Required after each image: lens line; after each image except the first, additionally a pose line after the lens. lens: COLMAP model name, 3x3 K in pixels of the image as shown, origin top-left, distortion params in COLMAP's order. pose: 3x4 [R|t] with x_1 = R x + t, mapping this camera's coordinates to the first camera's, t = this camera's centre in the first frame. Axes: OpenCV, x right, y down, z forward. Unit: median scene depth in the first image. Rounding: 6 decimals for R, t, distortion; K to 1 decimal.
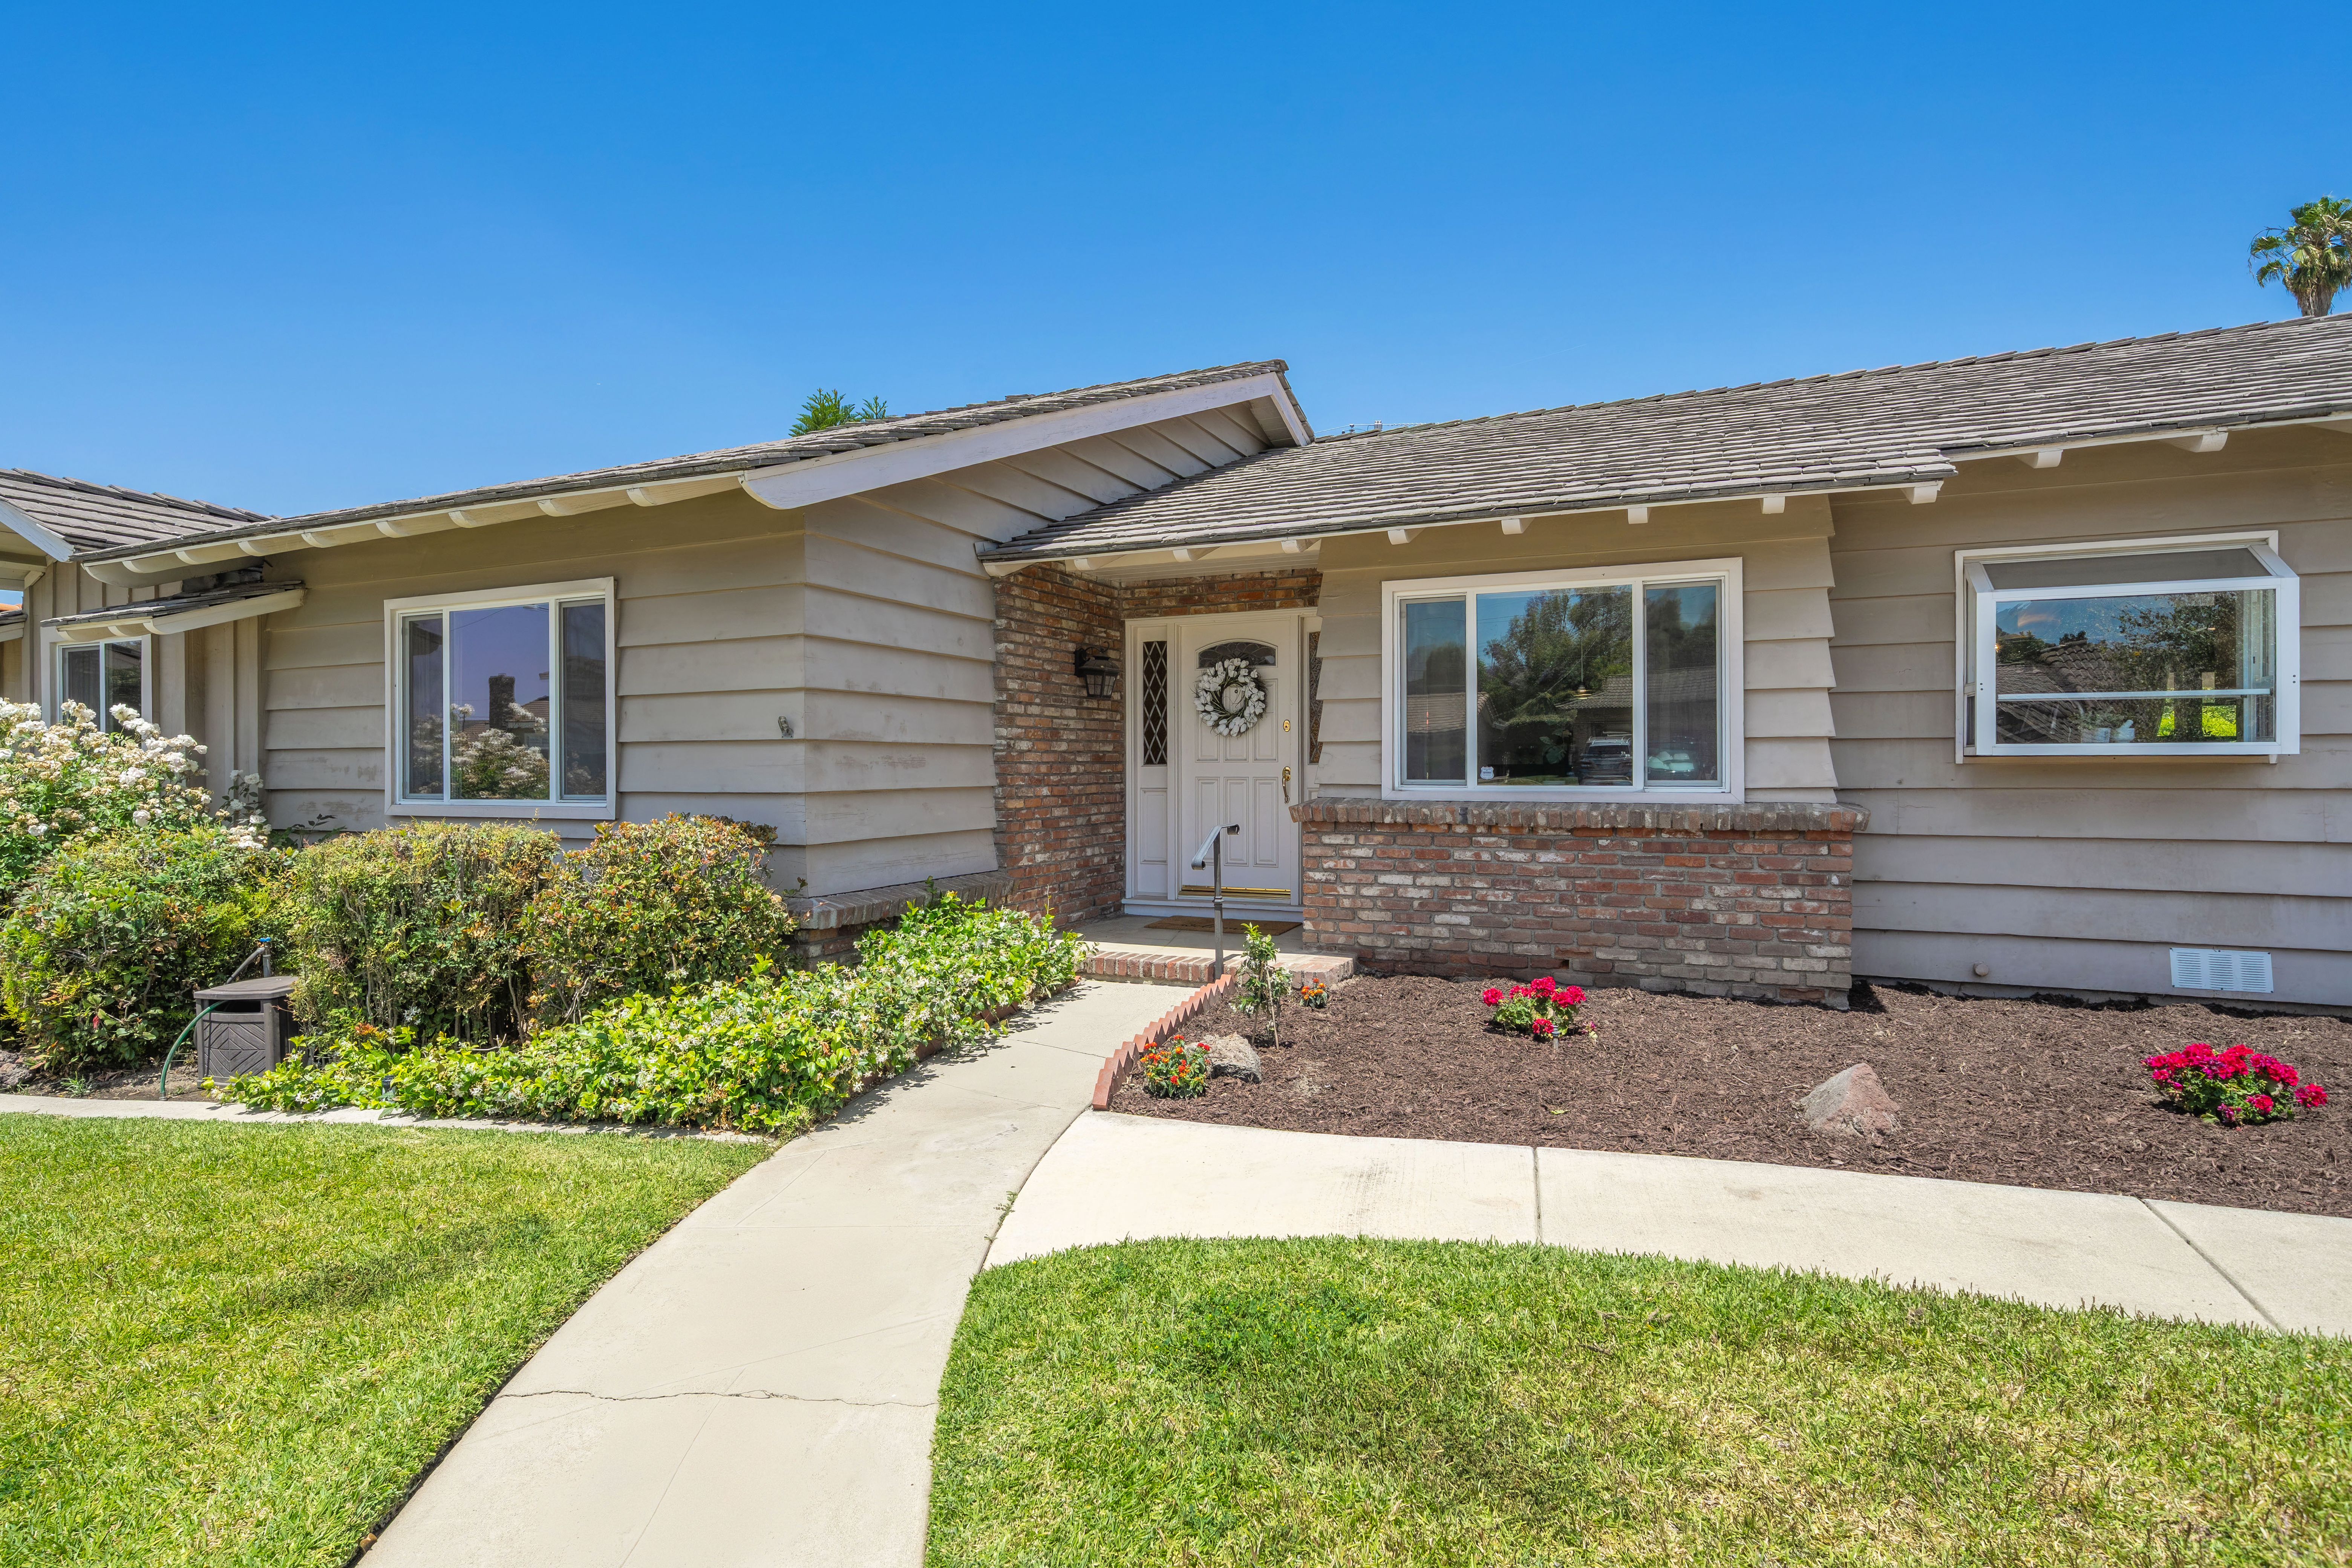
lens RADIAL K [[1186.4, 0, 1173.2], [0, 1186.4, 785.9], [0, 0, 1]] dist [0.002884, 0.000502]
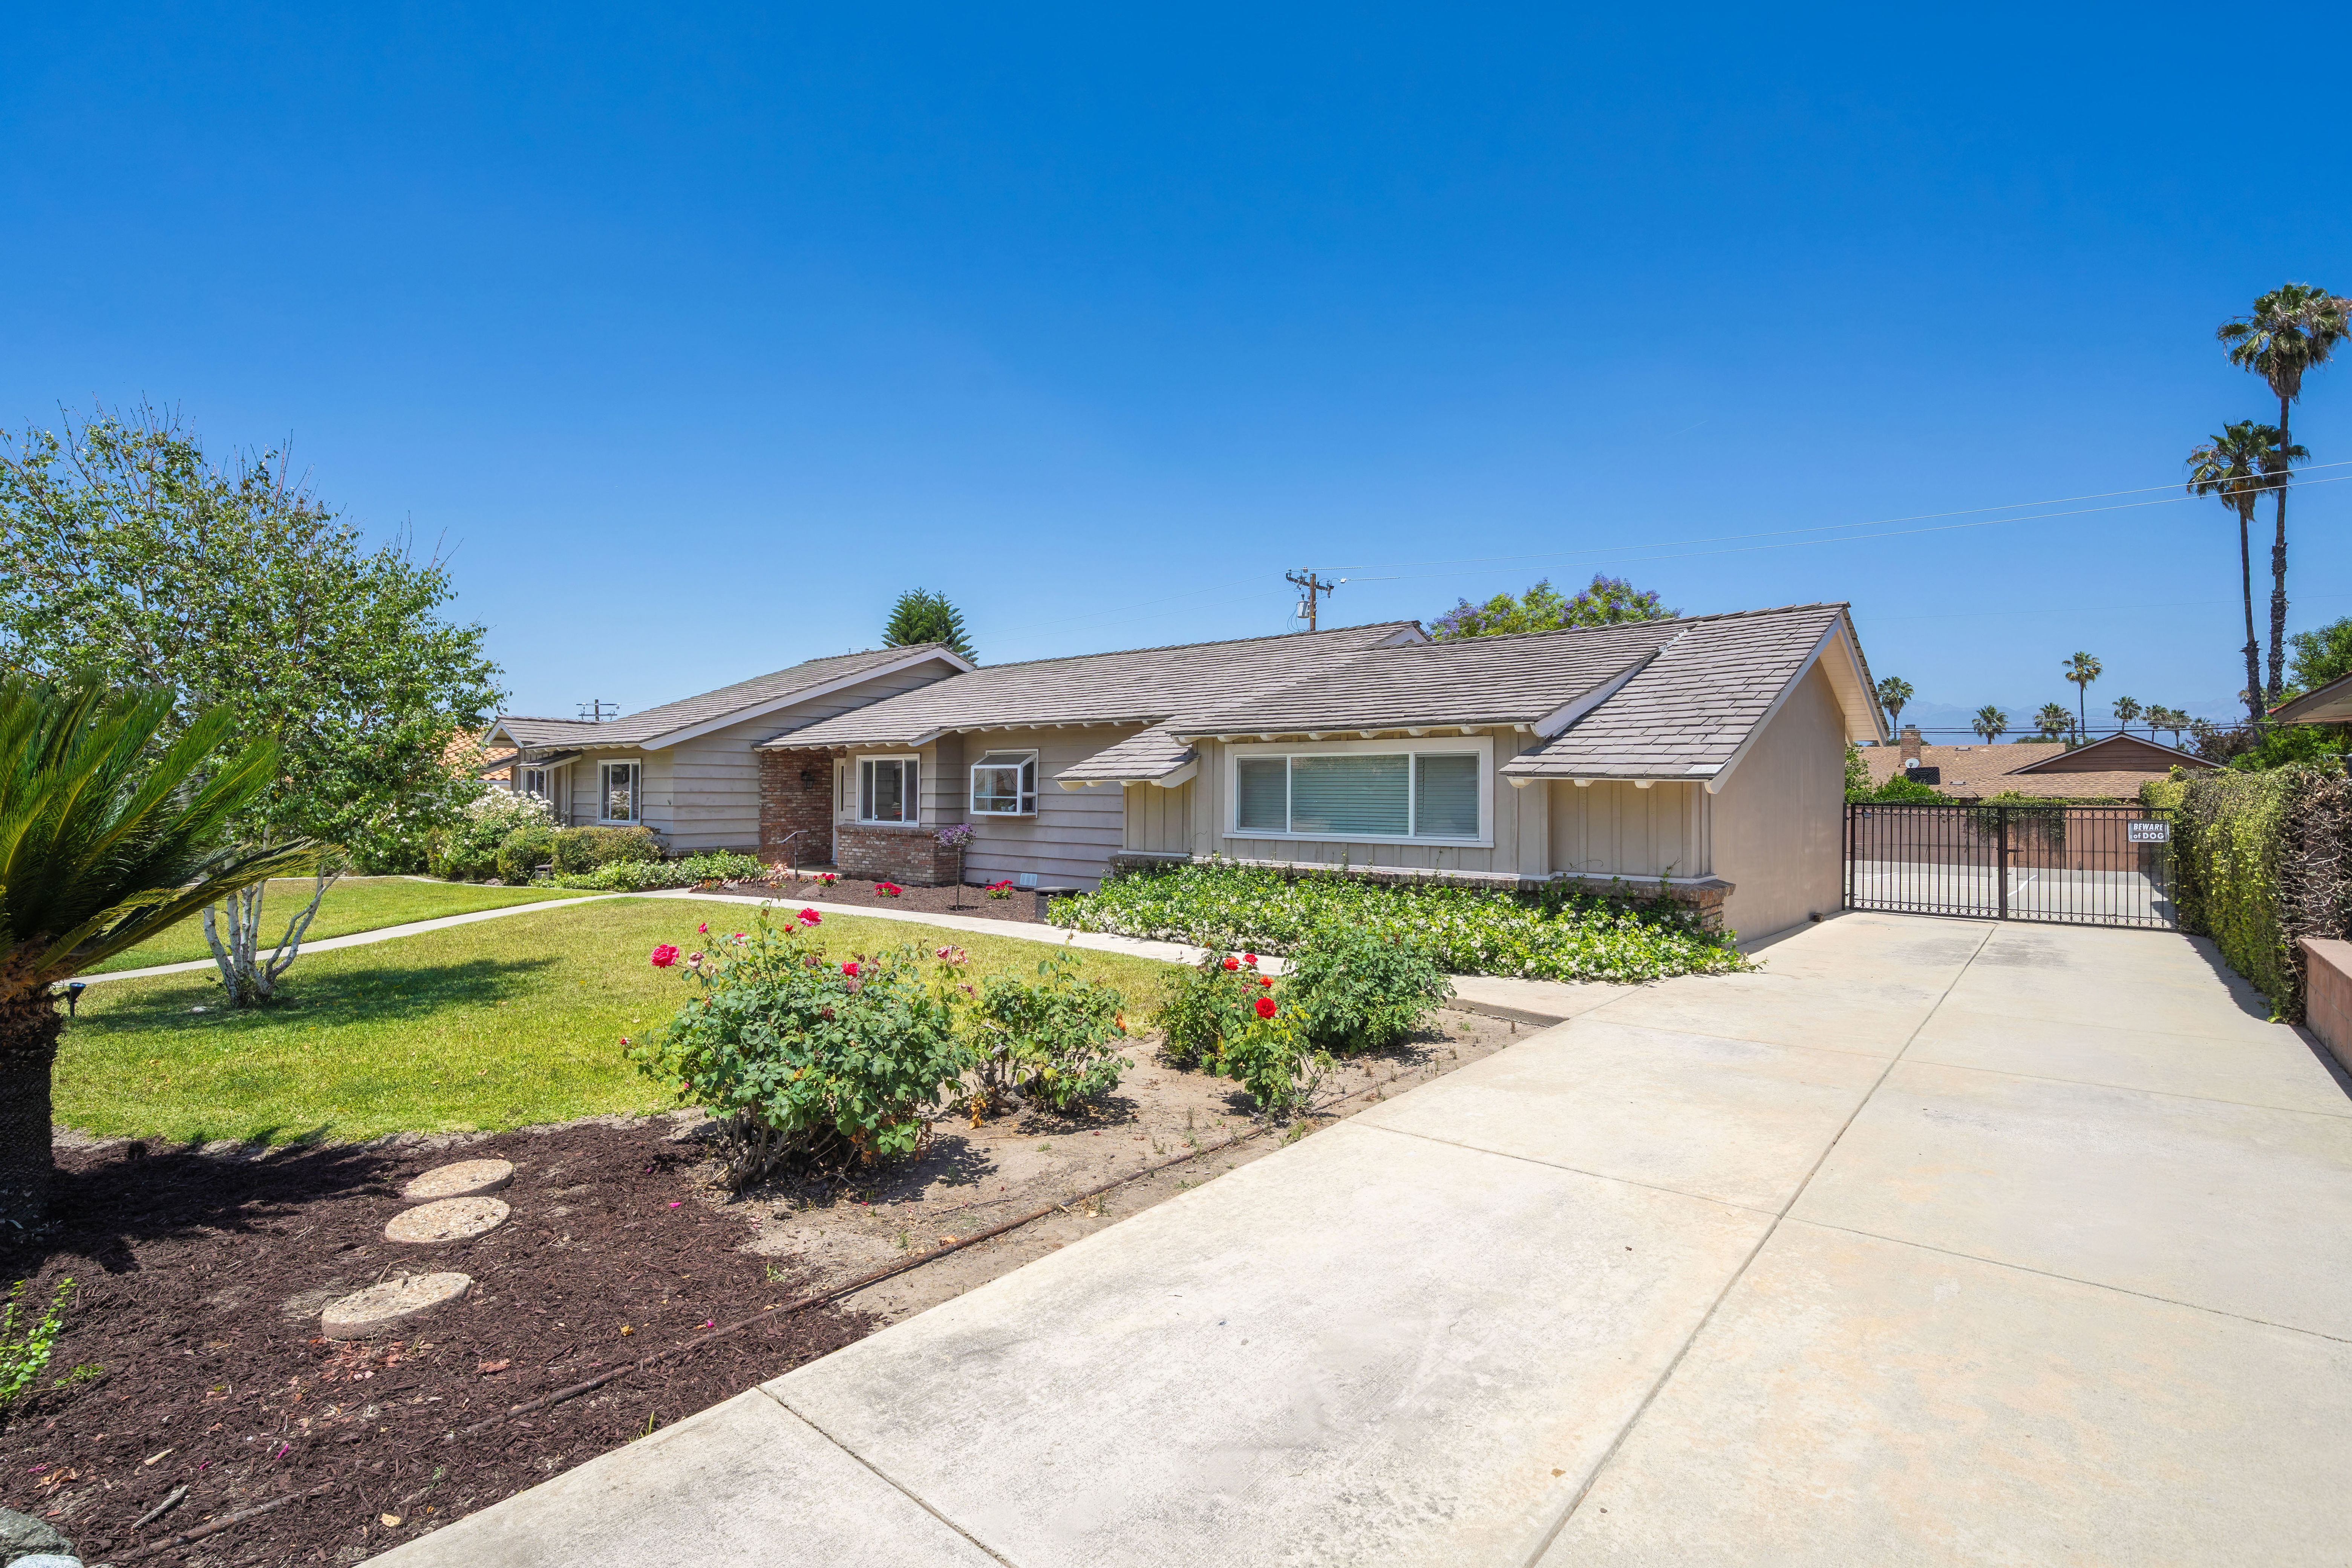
lens RADIAL K [[1104.1, 0, 1177.1], [0, 1104.1, 767.1], [0, 0, 1]] dist [-0.001862, -0.000791]
pose [[0.960321, 0.002295, -0.278888, 1.825605], [-0.011902, 0.999392, -0.032759, -0.054974], [0.278643, 0.034778, 0.959765, -1.584729]]
